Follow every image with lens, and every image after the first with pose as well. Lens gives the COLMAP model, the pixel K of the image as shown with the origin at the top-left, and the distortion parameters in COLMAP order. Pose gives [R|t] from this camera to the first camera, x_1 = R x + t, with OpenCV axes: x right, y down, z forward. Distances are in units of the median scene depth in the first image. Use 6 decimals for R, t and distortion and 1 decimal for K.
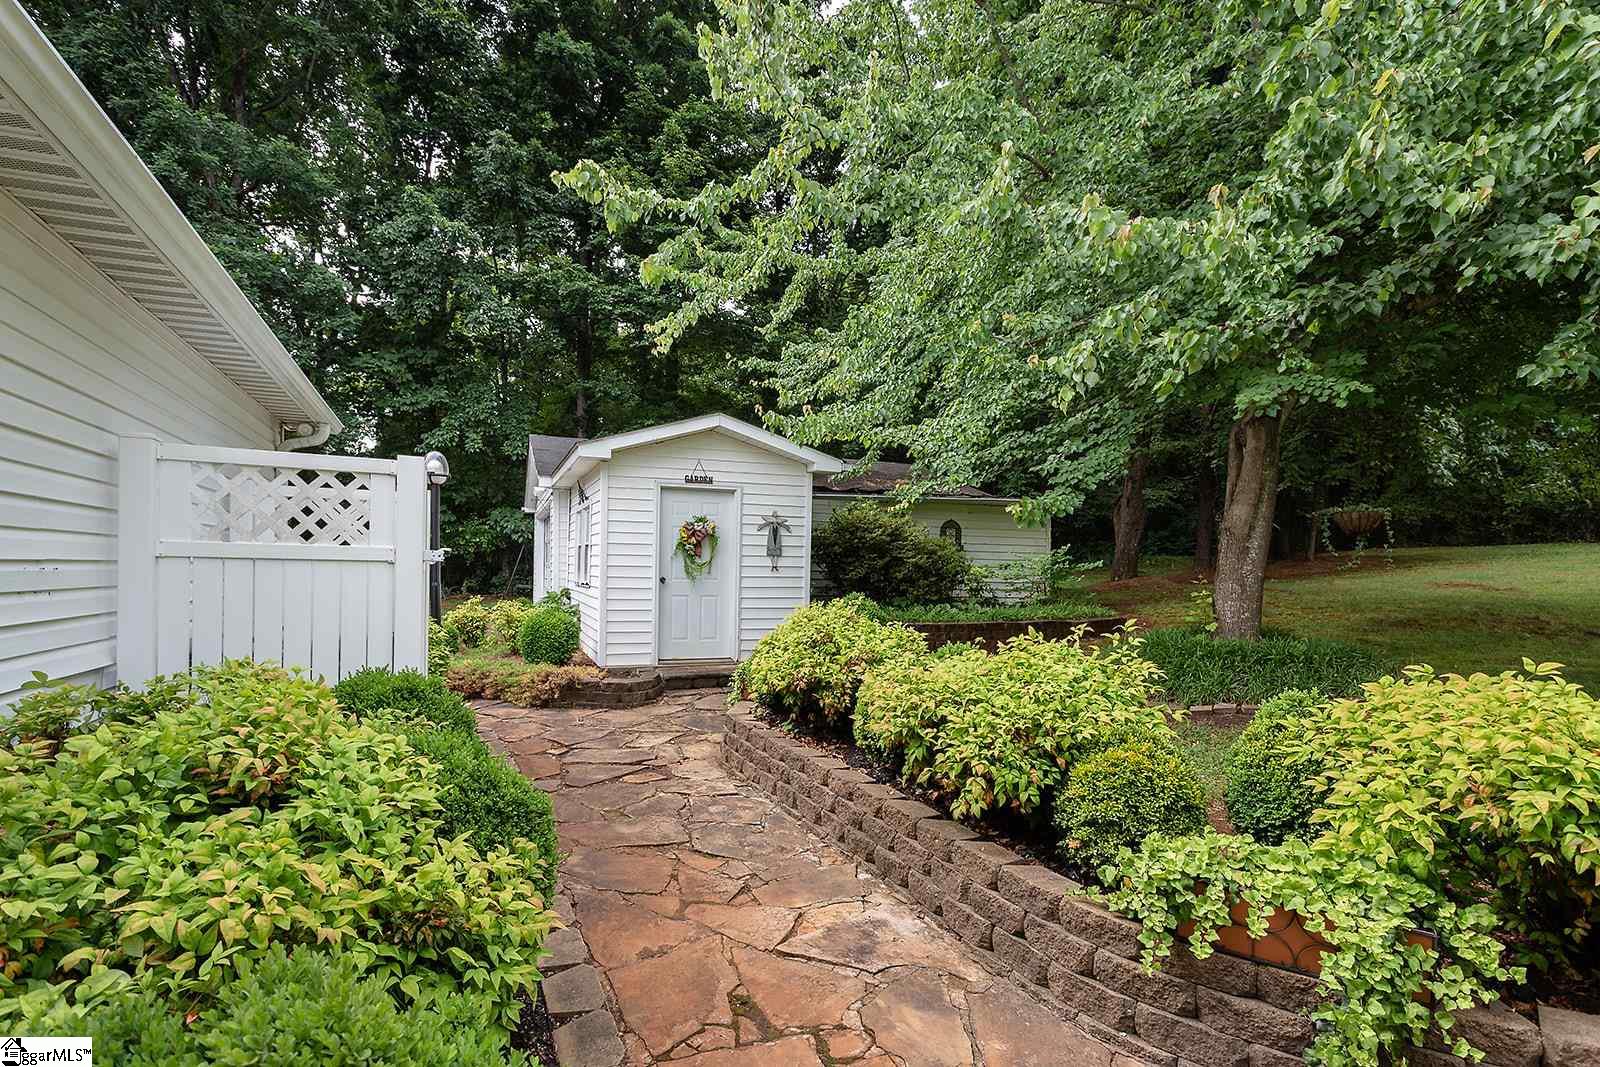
lens RADIAL K [[759.0, 0, 802.0], [0, 759.0, 538.1], [0, 0, 1]] dist [0.002408, 0.001993]
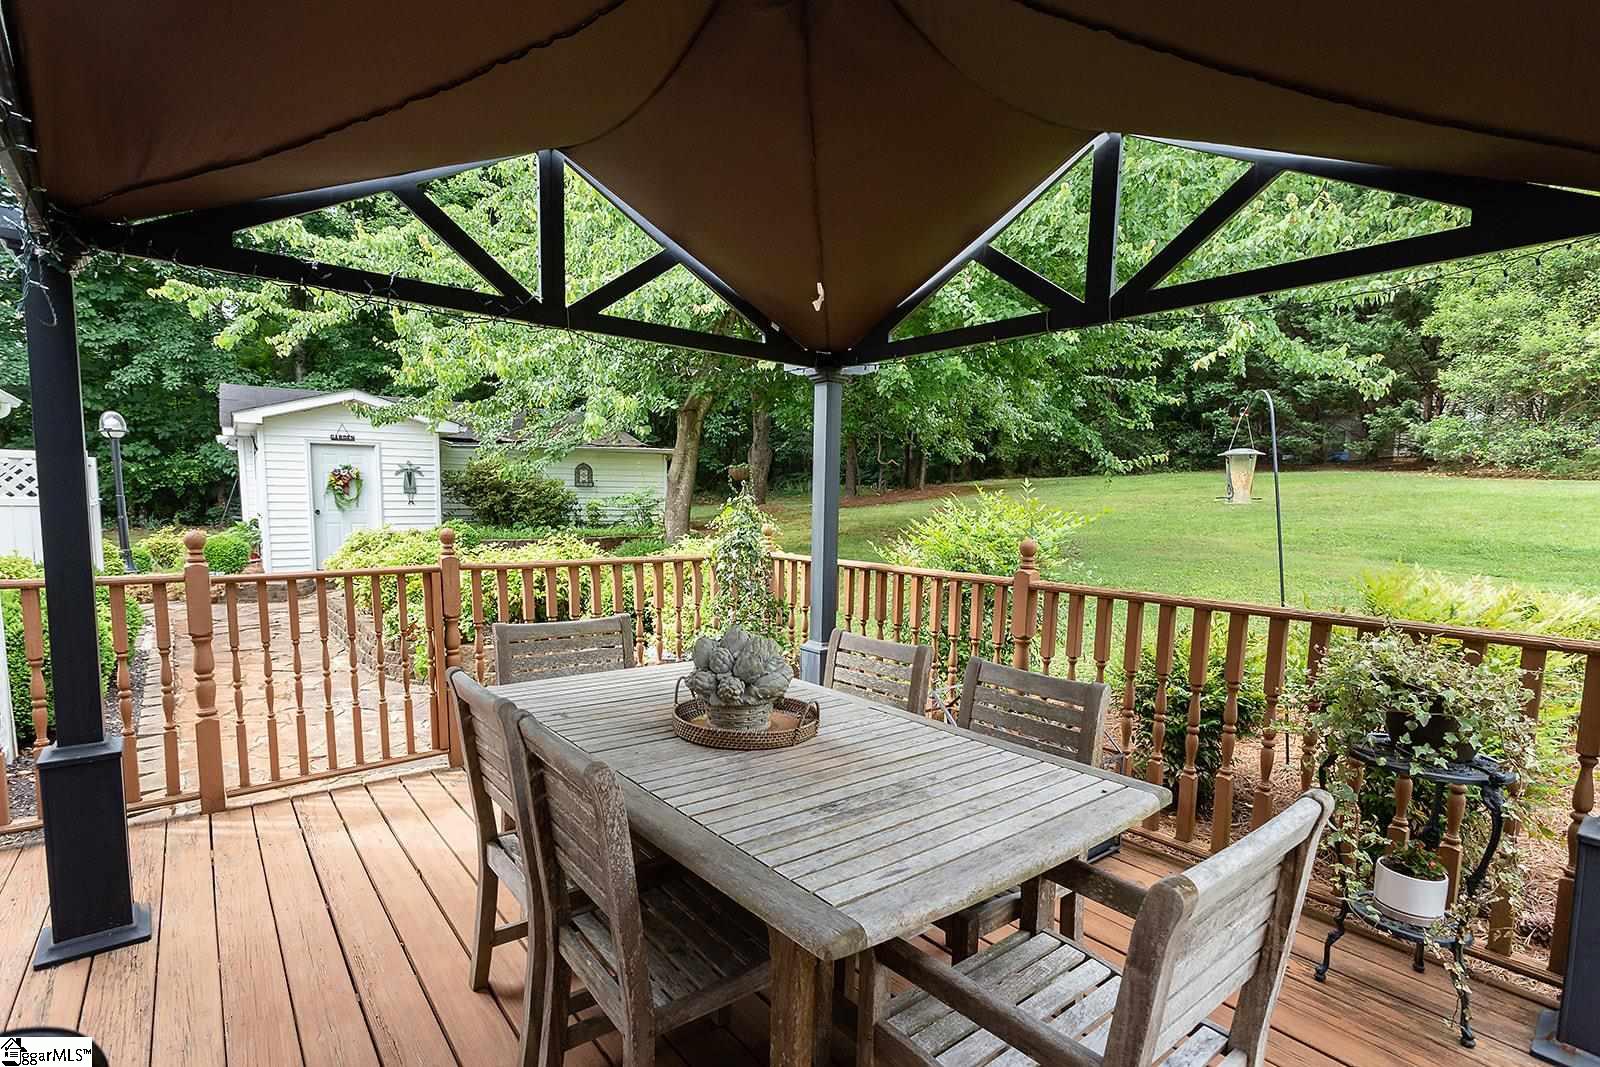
lens RADIAL K [[759.0, 0, 797.9], [0, 759.0, 541.1], [0, 0, 1]] dist [0.002408, 0.001993]
pose [[0.970487, -0.021091, 0.240228, 0.313284], [-0.003486, 0.994837, 0.101425, -0.032227], [-0.241127, -0.099269, 0.965403, -0.512125]]
